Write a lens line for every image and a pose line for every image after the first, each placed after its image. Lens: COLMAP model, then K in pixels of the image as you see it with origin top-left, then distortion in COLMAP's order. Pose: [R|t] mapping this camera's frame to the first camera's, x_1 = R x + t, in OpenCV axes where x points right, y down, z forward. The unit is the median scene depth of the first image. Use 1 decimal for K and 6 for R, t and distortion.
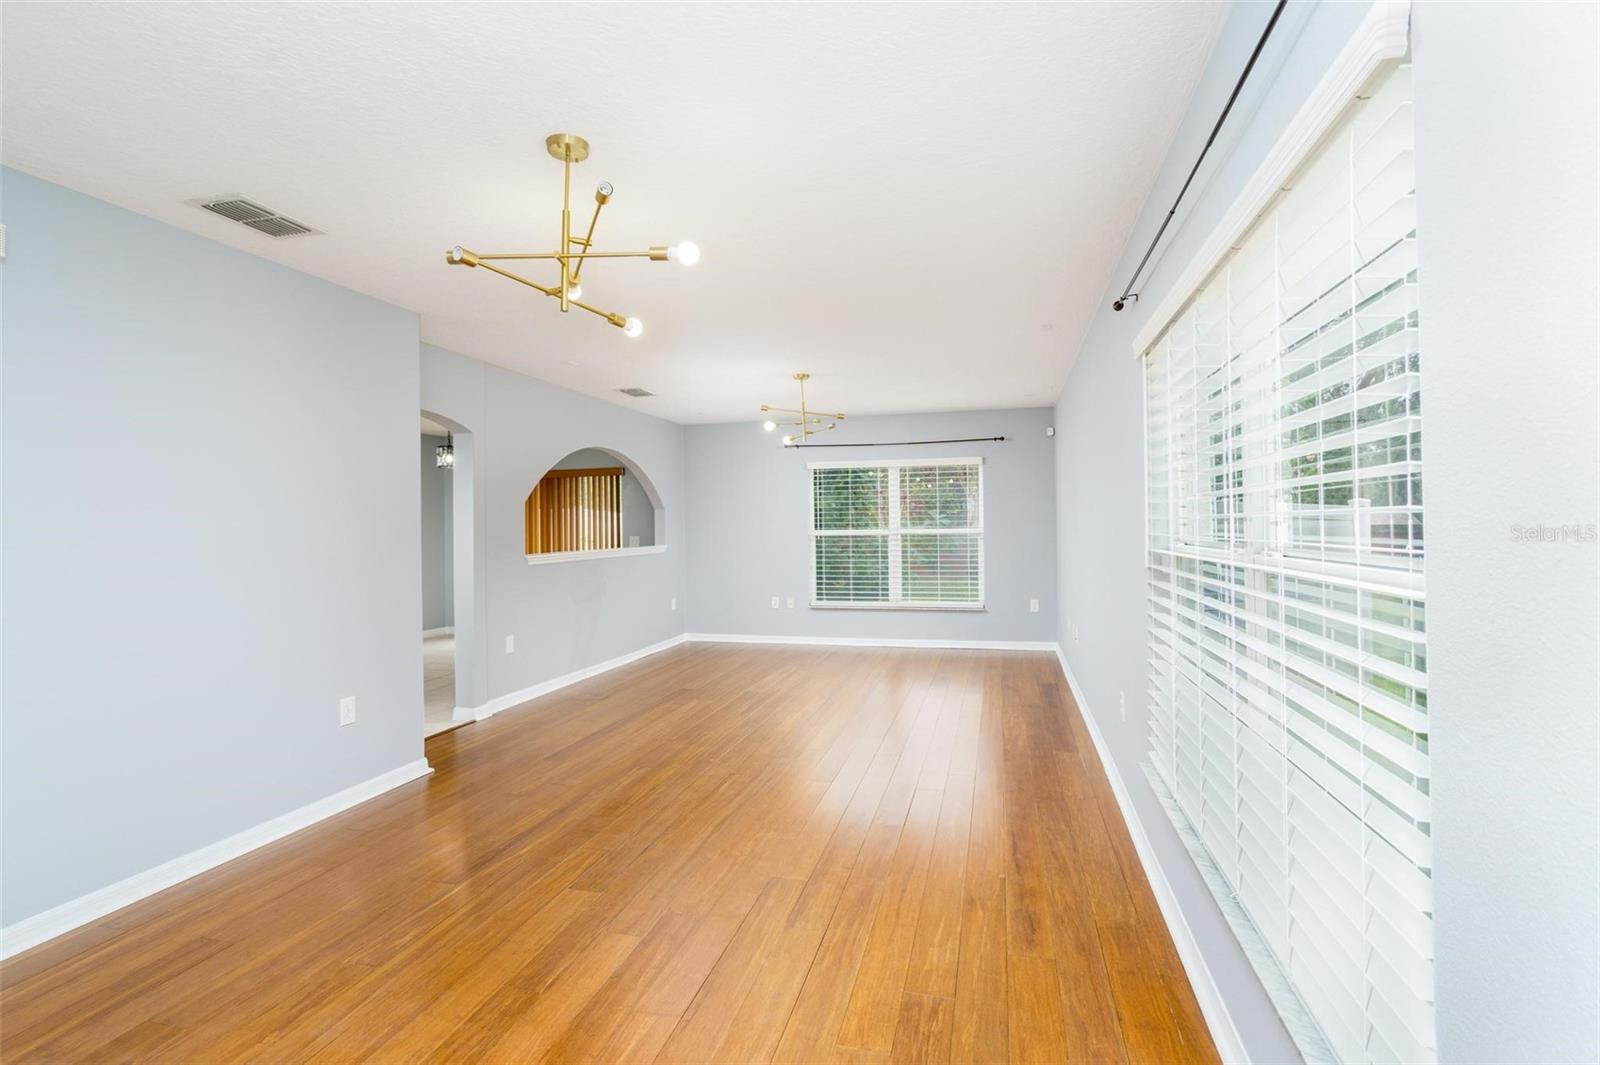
lens RADIAL K [[741.8, 0, 800.0], [0, 741.8, 532.5], [0, 0, 1]] dist [-0.011822, 0.000261]
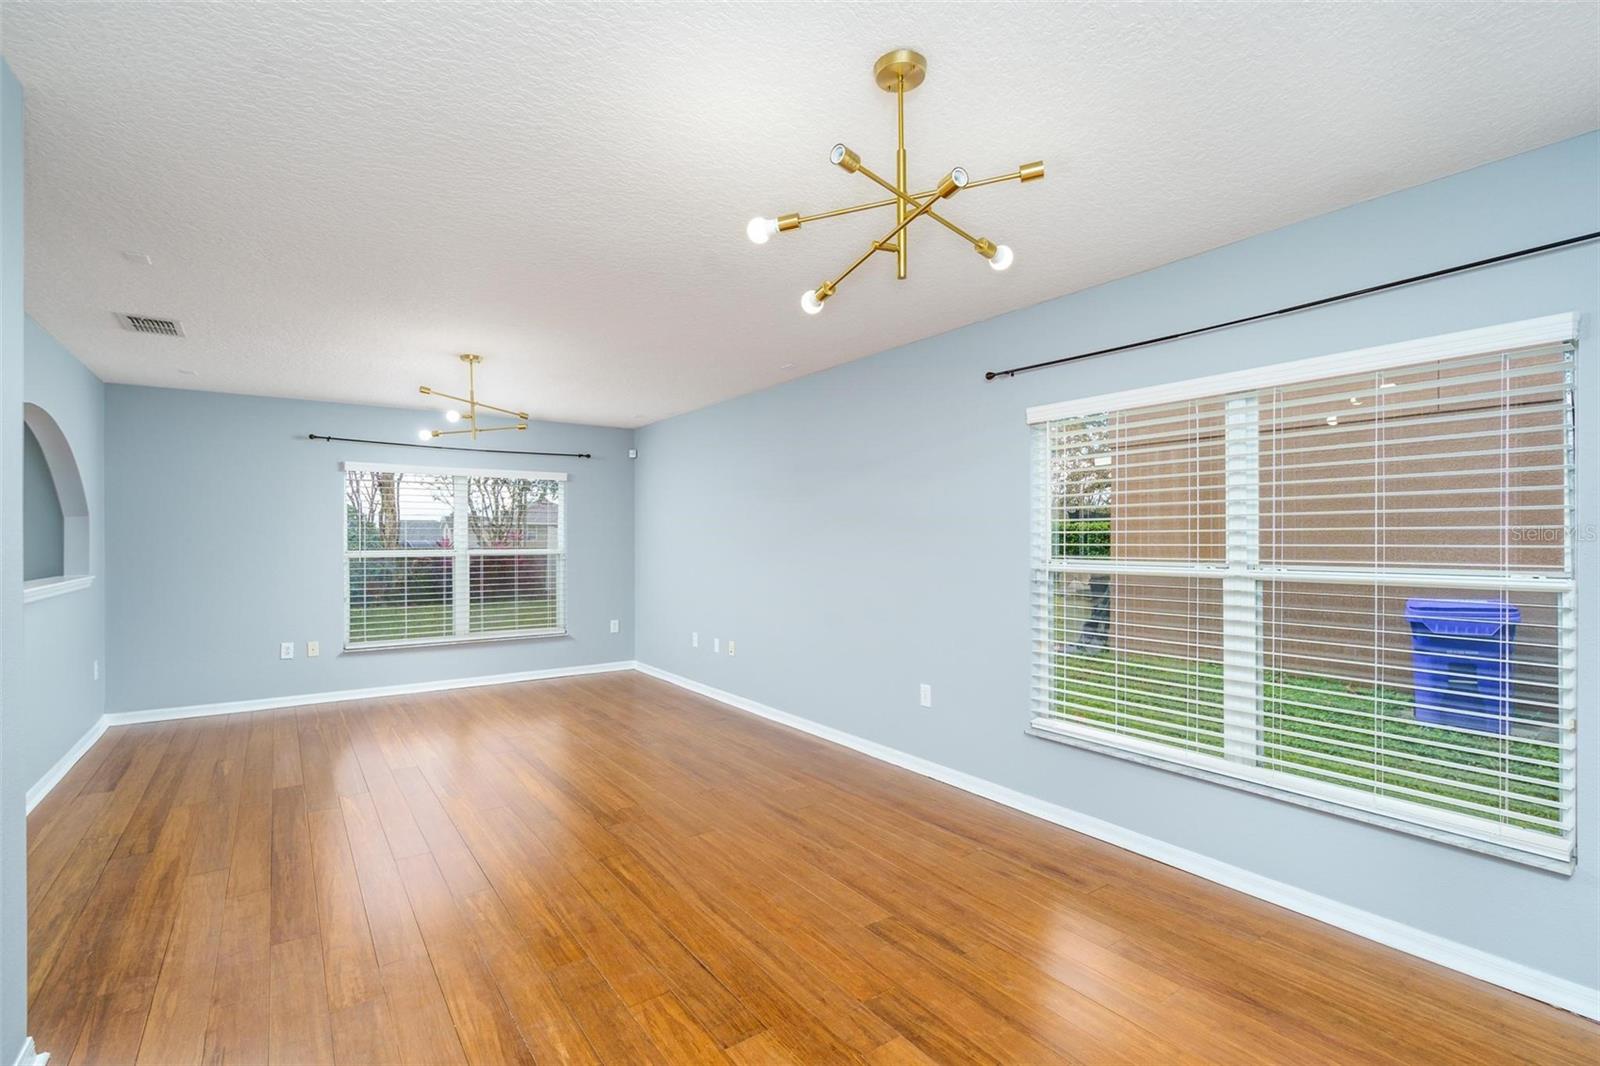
lens RADIAL K [[741.8, 0, 800.0], [0, 741.8, 533.0], [0, 0, 1]] dist [-0.011822, 0.000261]
pose [[0.638590, 0.019594, 0.769298, -0.421316], [0.001234, 0.999648, -0.026485, -0.000158], [-0.769546, 0.017863, 0.638341, 0.243276]]
